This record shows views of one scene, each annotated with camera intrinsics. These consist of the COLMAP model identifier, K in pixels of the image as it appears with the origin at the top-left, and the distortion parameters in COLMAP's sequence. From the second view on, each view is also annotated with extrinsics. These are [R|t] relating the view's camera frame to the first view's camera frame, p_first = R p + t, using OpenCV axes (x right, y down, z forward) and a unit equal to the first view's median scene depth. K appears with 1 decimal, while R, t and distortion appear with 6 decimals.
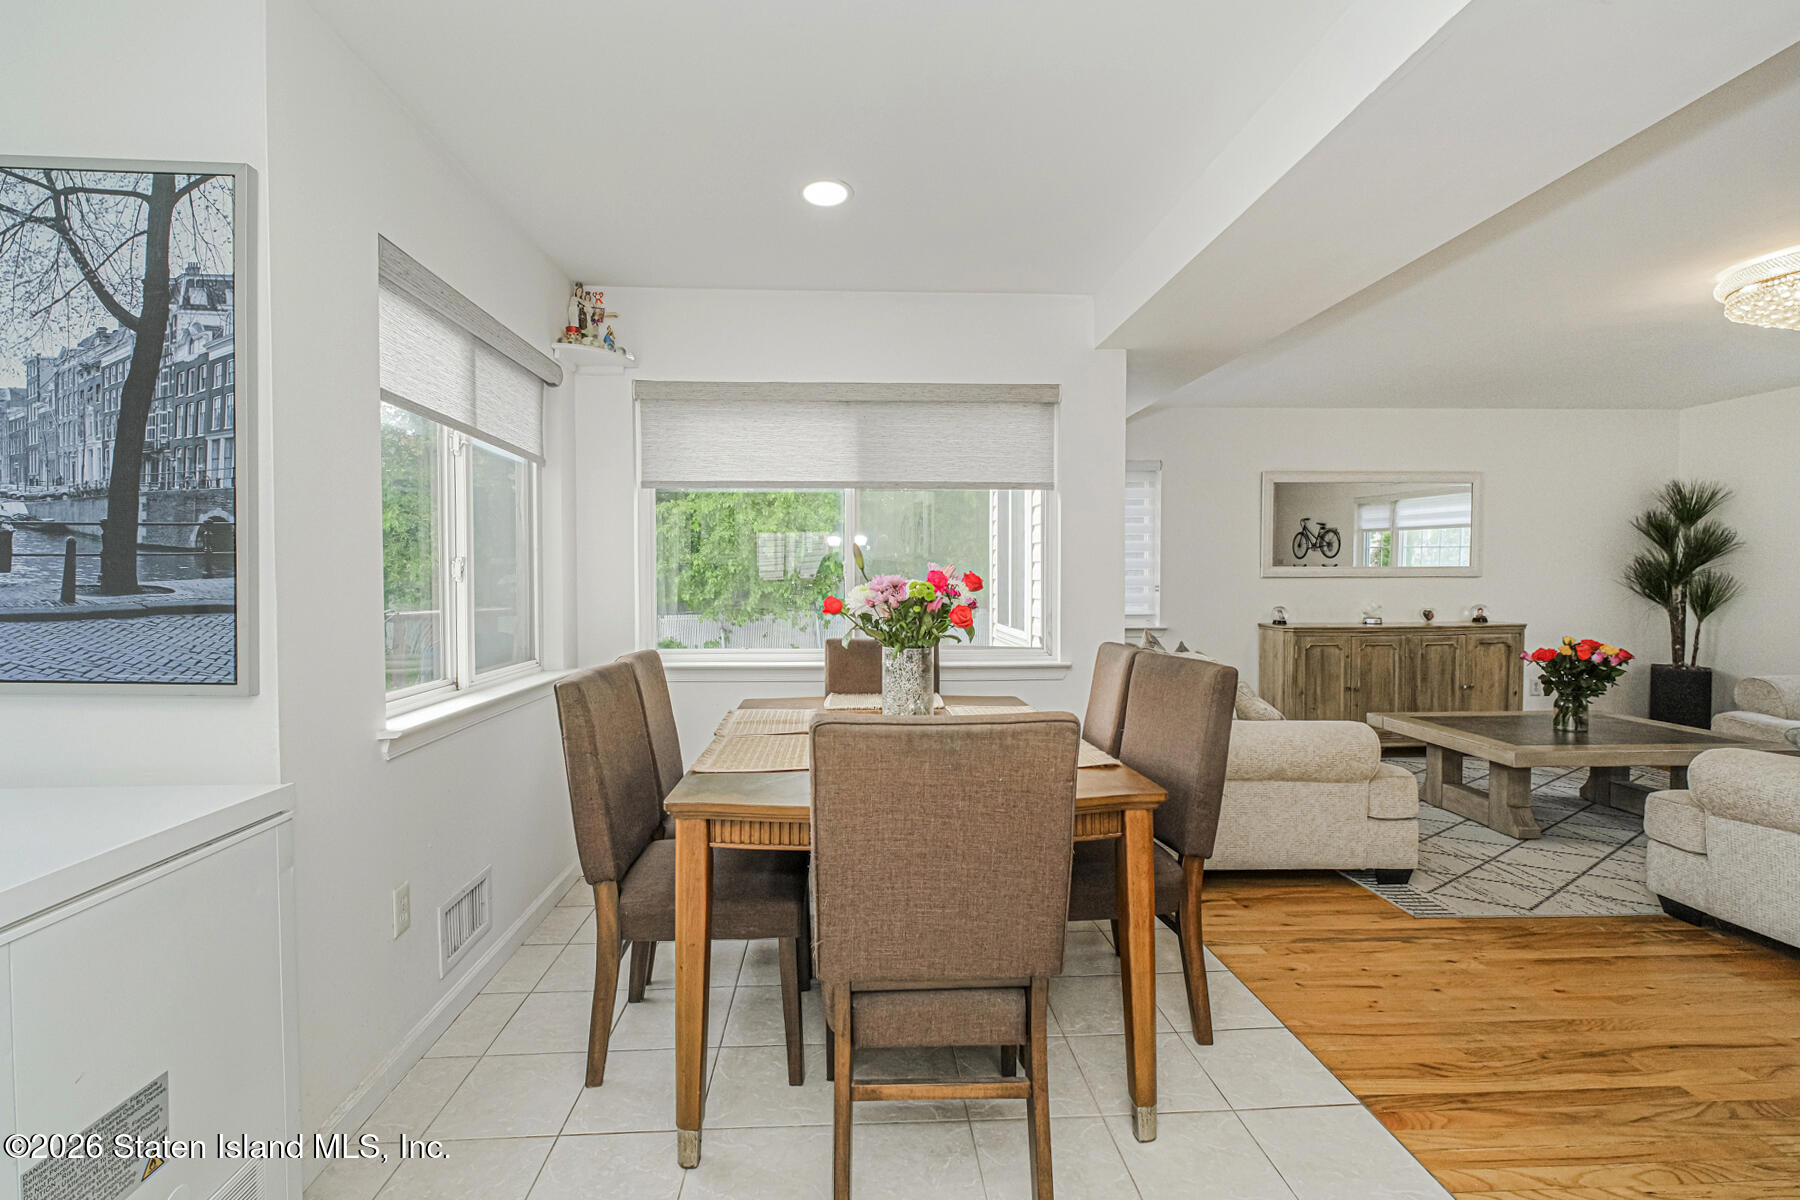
lens RADIAL K [[754.8, 0, 899.5], [0, 754.8, 582.9], [0, 0, 1]] dist [0.000574, -0.000025]
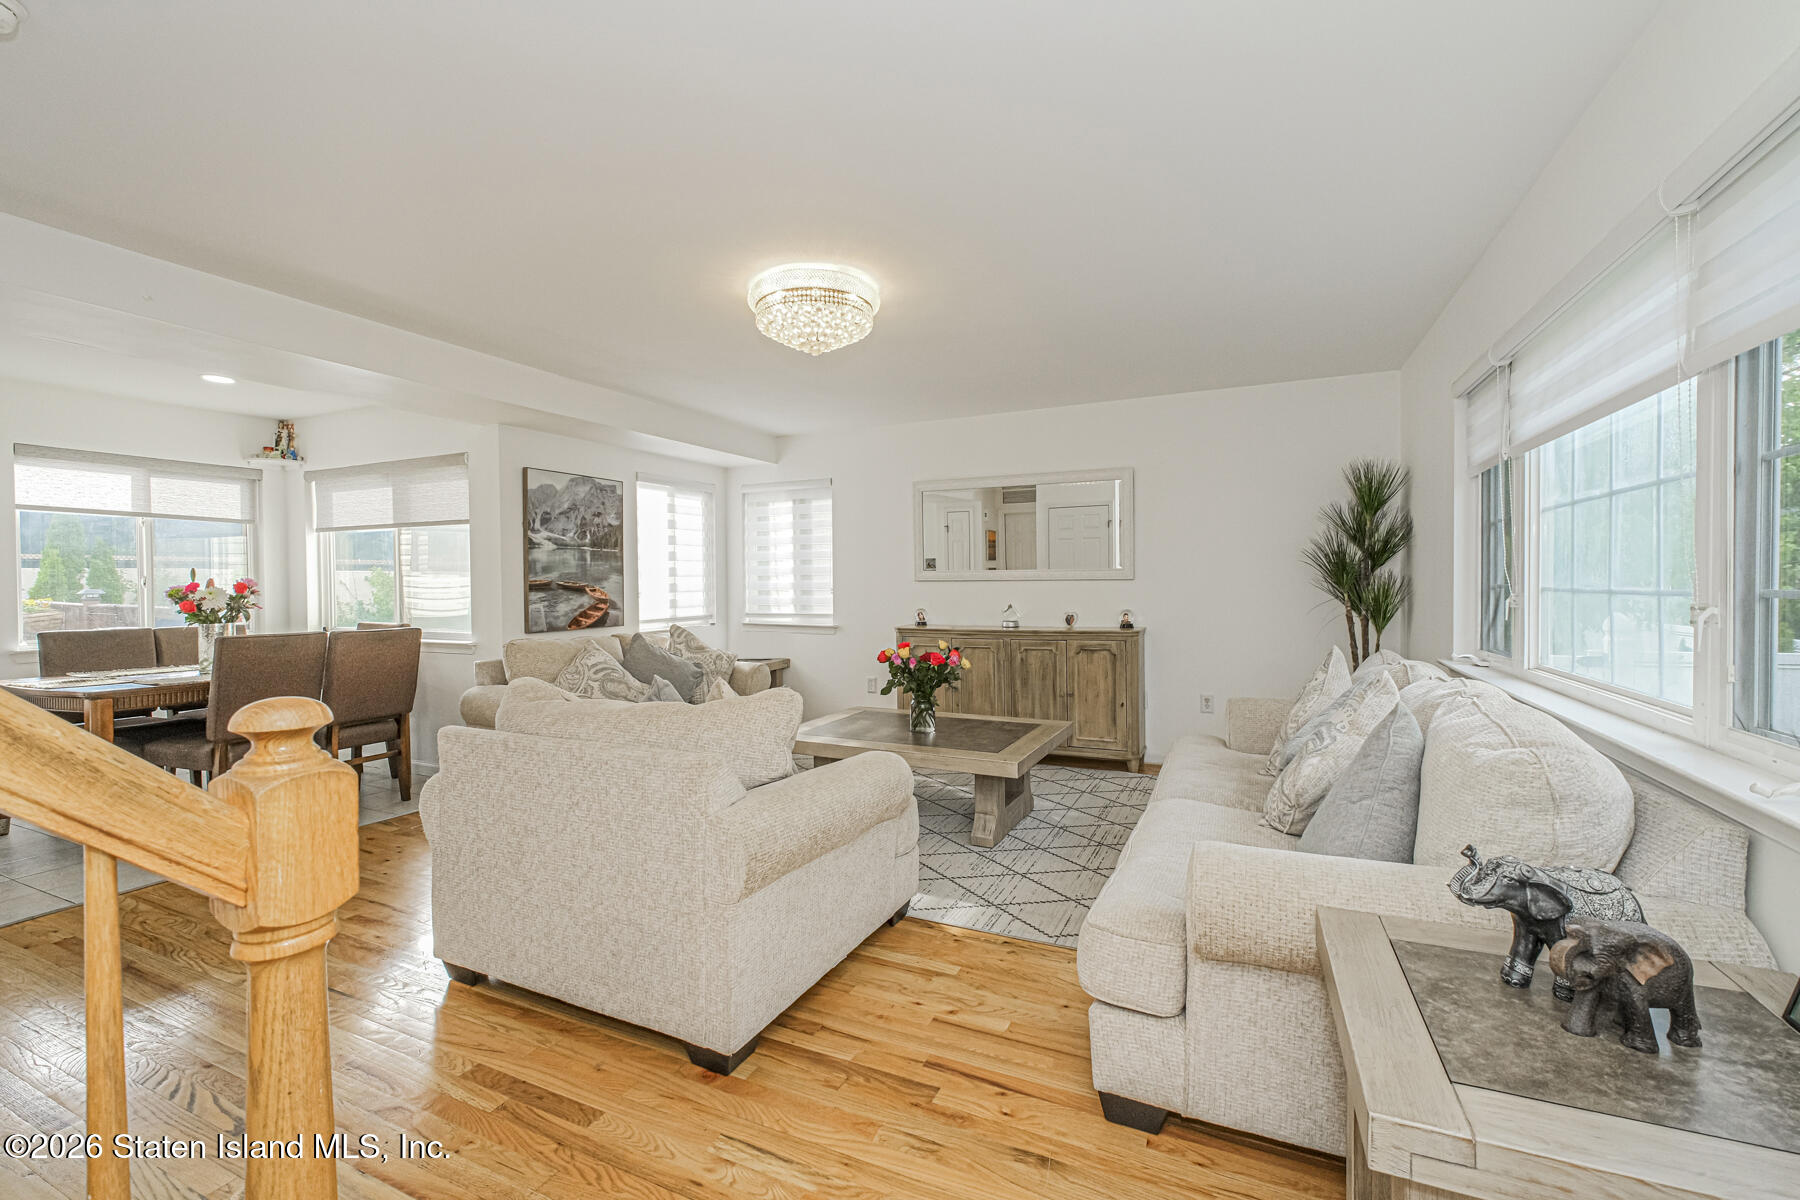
lens RADIAL K [[754.8, 0, 899.5], [0, 754.8, 582.9], [0, 0, 1]] dist [0.000574, -0.000025]
pose [[0.894052, -0.000366, -0.447964, 0.967387], [0.003285, 0.999978, 0.005740, -0.010834], [0.447952, -0.006604, 0.894033, 0.041064]]
